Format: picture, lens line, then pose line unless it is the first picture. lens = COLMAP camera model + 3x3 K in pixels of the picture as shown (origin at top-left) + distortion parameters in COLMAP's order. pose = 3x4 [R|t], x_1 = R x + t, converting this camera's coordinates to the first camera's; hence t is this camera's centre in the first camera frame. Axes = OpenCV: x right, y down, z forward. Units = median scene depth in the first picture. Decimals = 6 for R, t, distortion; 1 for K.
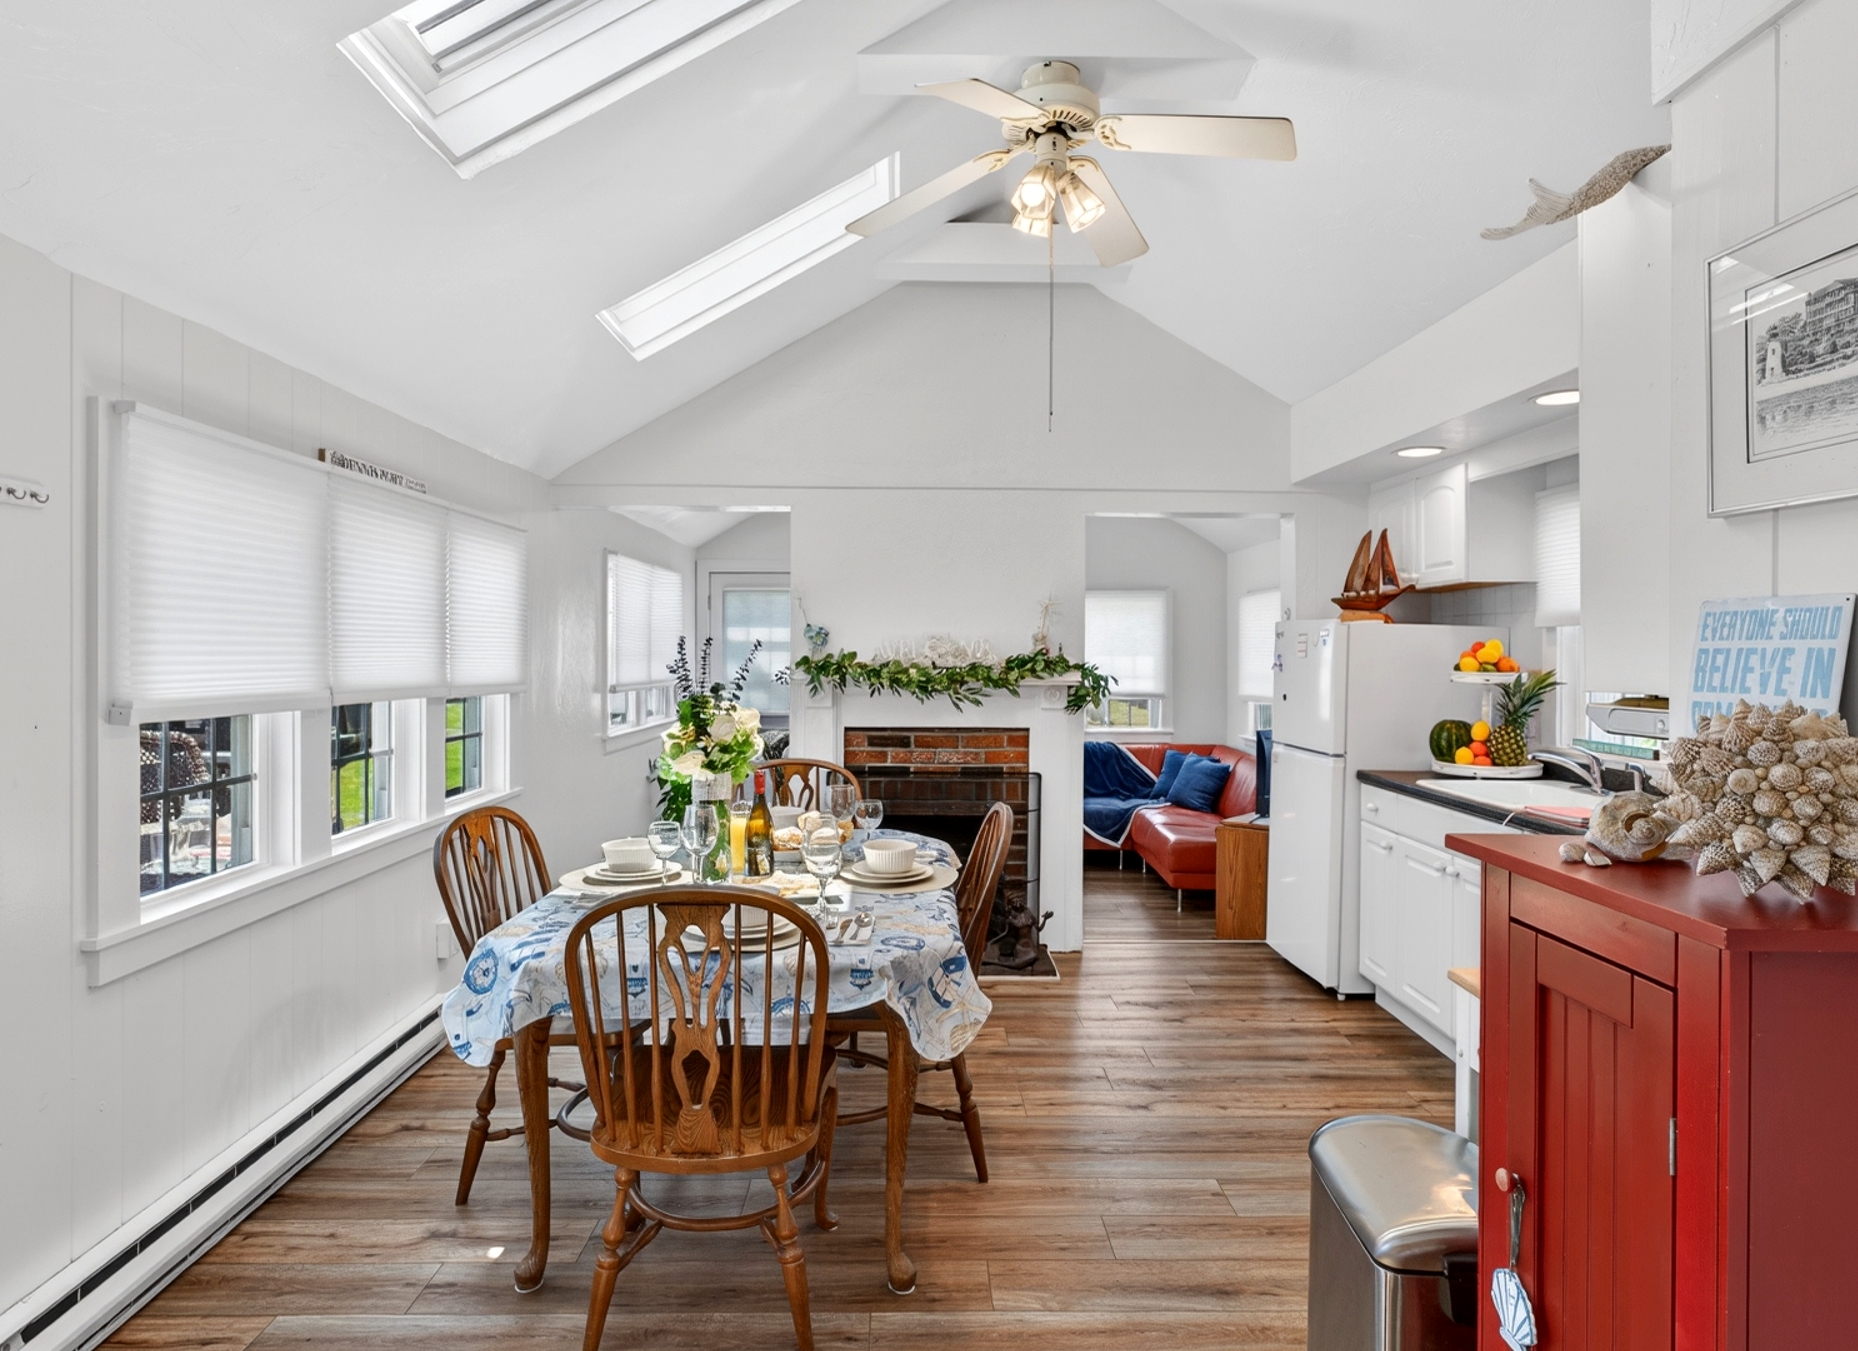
lens RADIAL K [[1027.7, 0, 929.0], [0, 1027.7, 675.5], [0, 0, 1]] dist [0.000580, 0.000044]
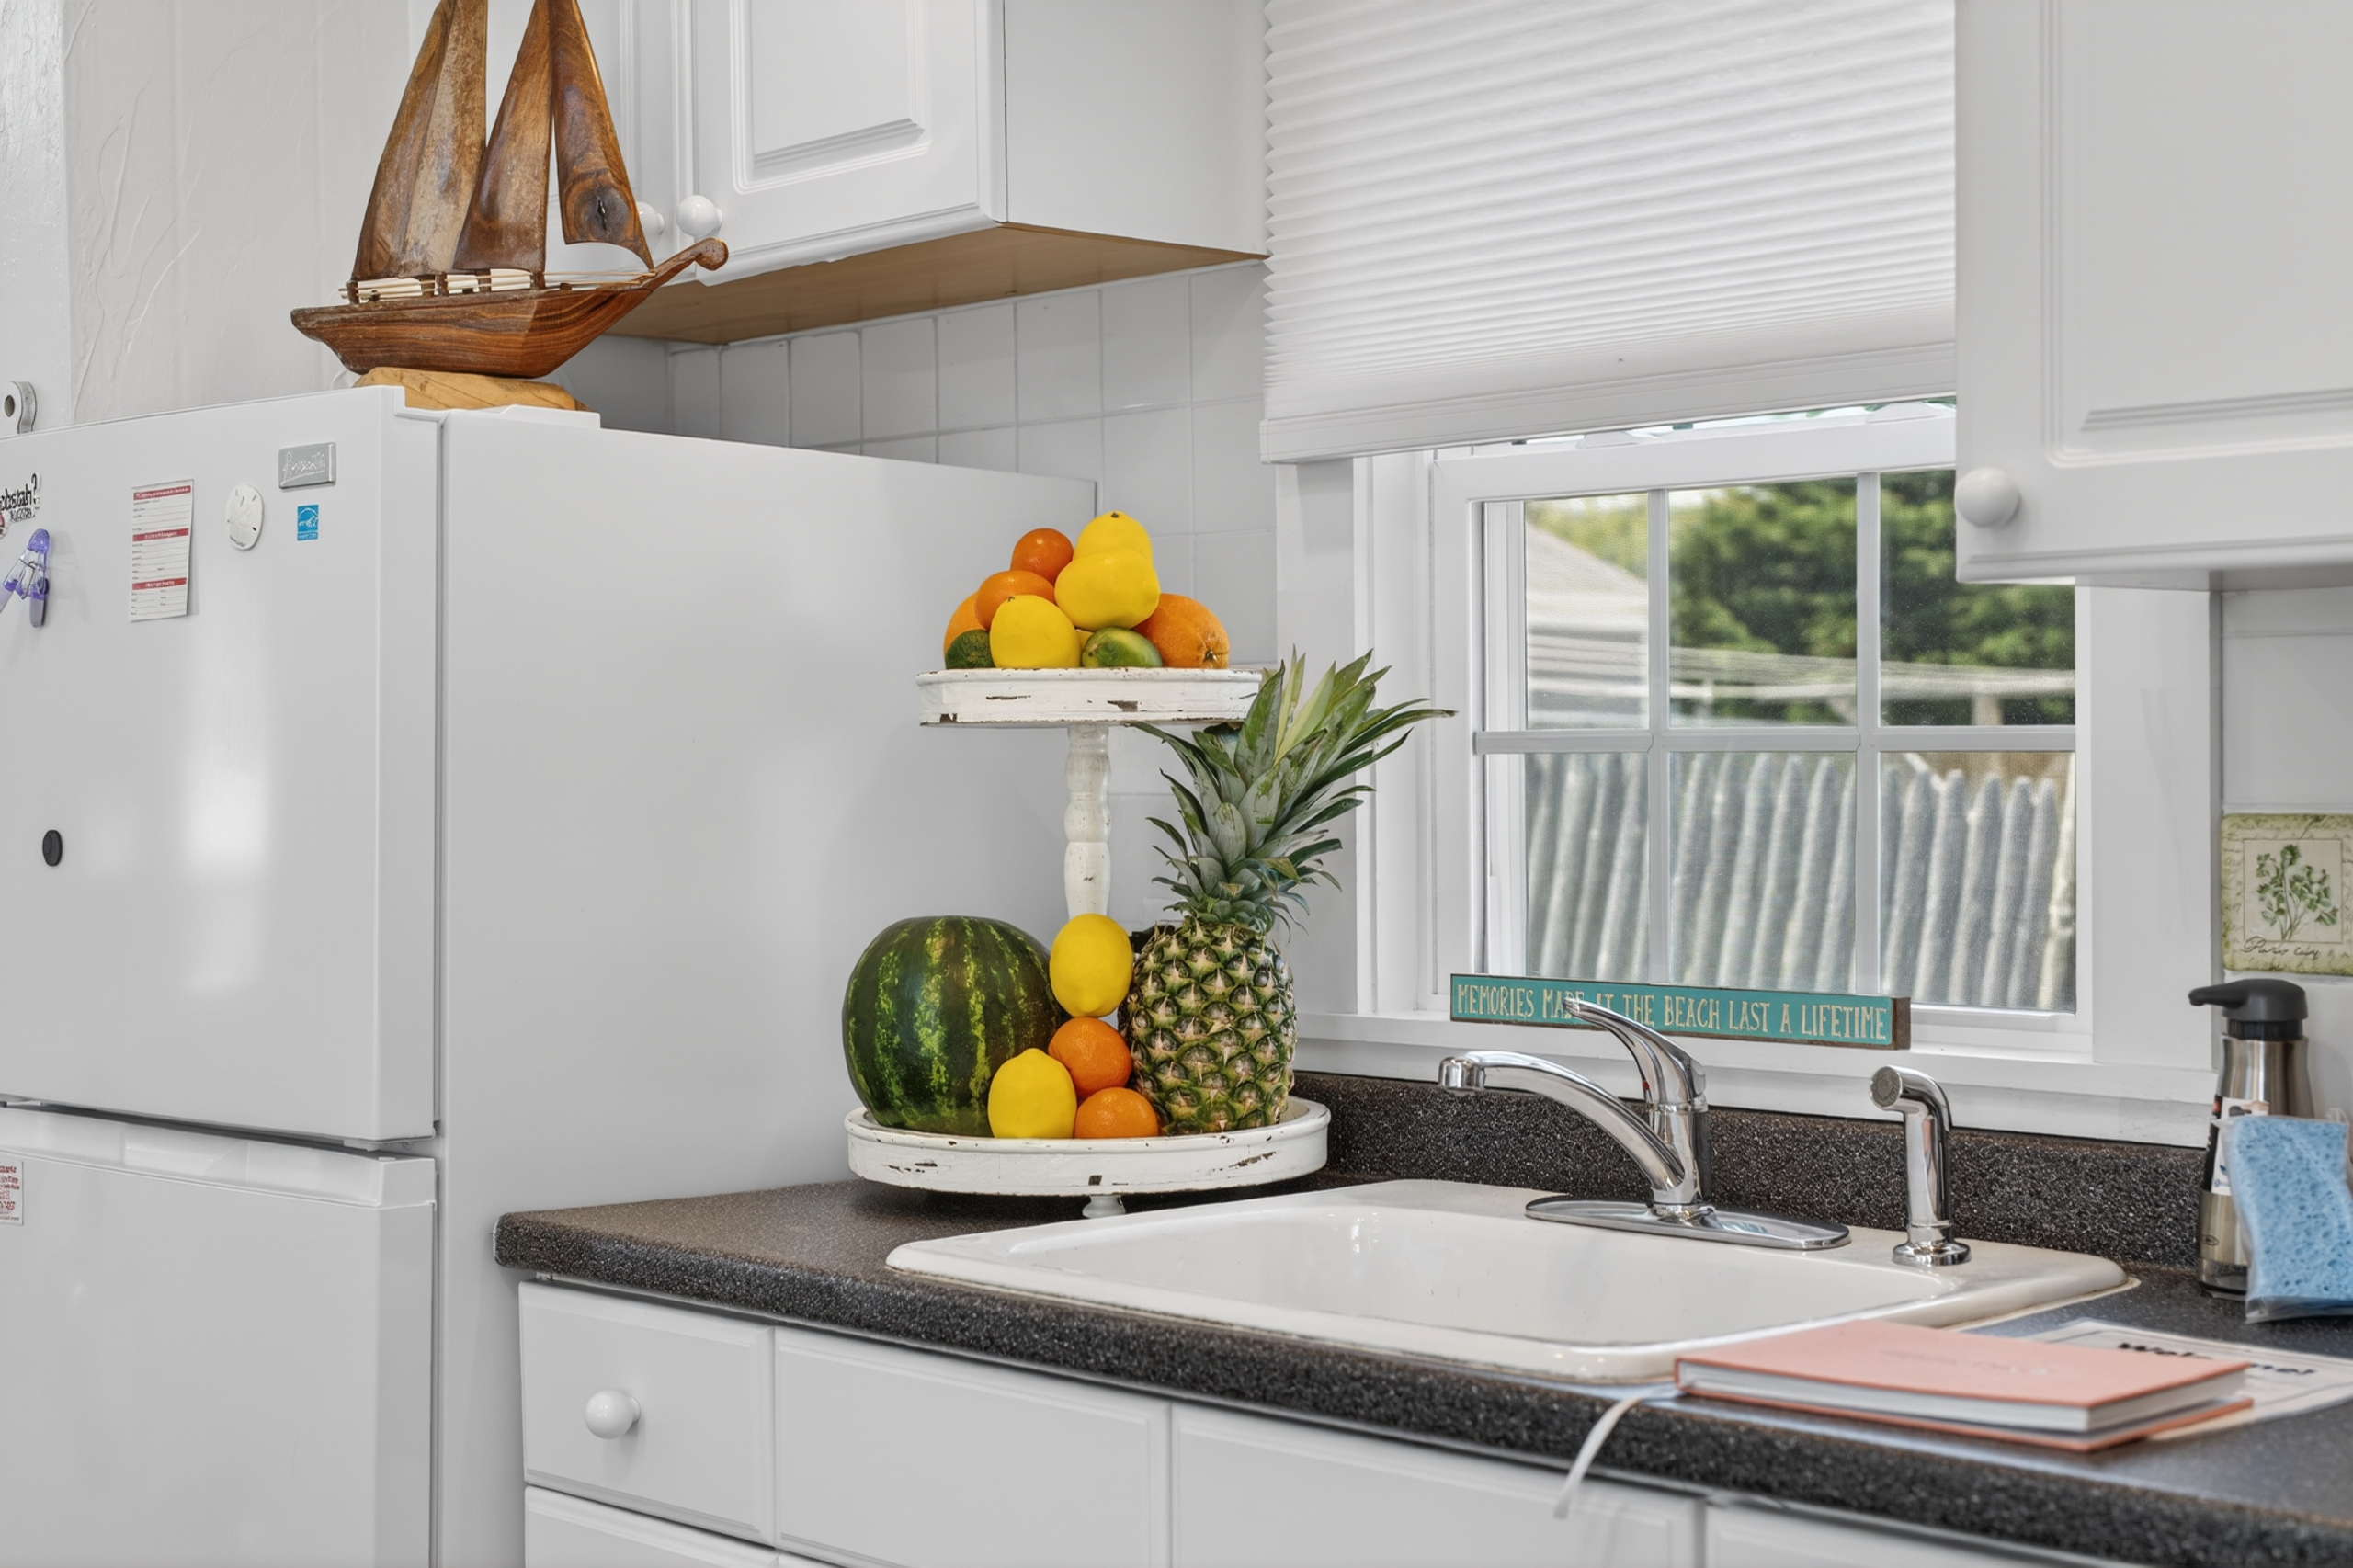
lens RADIAL K [[3400.0, 0, 1176.5], [0, 3400.0, 784.0], [0, 0, 1]] dist [-0.001897, 0.012589]
pose [[0.739322, -0.015933, 0.673163, 0.104069], [0.030548, 0.999484, -0.009893, 0.026002], [-0.672658, 0.027878, 0.739428, 0.497544]]
